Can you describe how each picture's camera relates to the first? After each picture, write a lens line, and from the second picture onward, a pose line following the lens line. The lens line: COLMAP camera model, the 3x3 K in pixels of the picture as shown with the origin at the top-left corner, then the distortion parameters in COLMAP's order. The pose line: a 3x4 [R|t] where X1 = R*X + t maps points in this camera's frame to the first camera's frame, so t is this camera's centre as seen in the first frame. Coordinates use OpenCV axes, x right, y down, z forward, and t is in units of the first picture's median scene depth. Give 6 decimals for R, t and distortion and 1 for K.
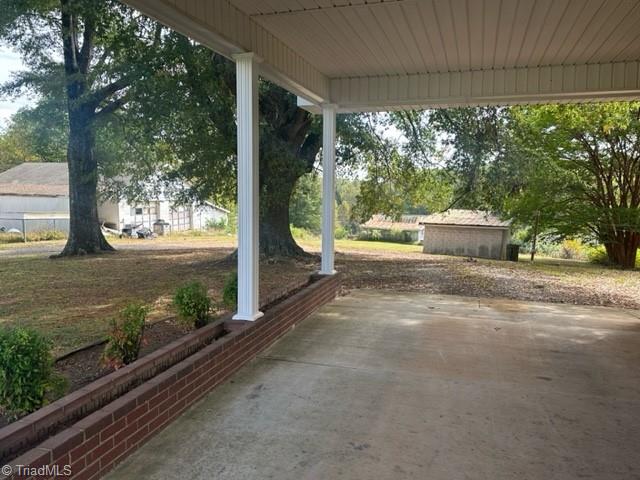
lens RADIAL K [[503.0, 0, 320.0], [0, 503.0, 240.0], [0, 0, 1]] dist [0.070074, 0.000083]
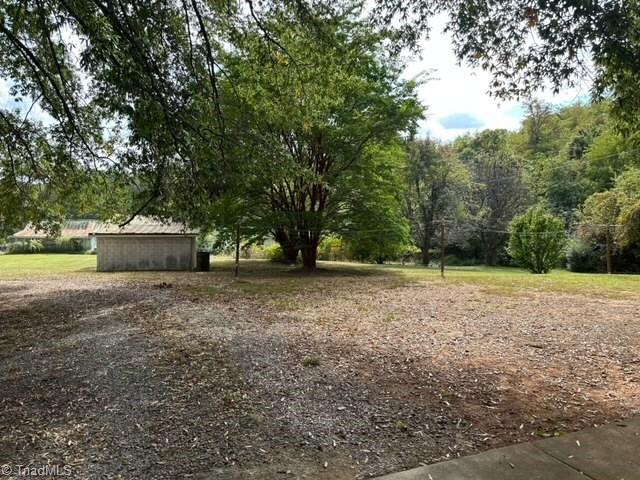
lens RADIAL K [[450.1, 0, 320.0], [0, 450.1, 240.0], [0, 0, 1]] dist [0.044449, -0.041741]
pose [[0.791000, -0.067328, 0.608101, 0.054644], [0.062444, 0.997620, 0.029229, -0.024936], [-0.608622, 0.014852, 0.793322, 0.231268]]
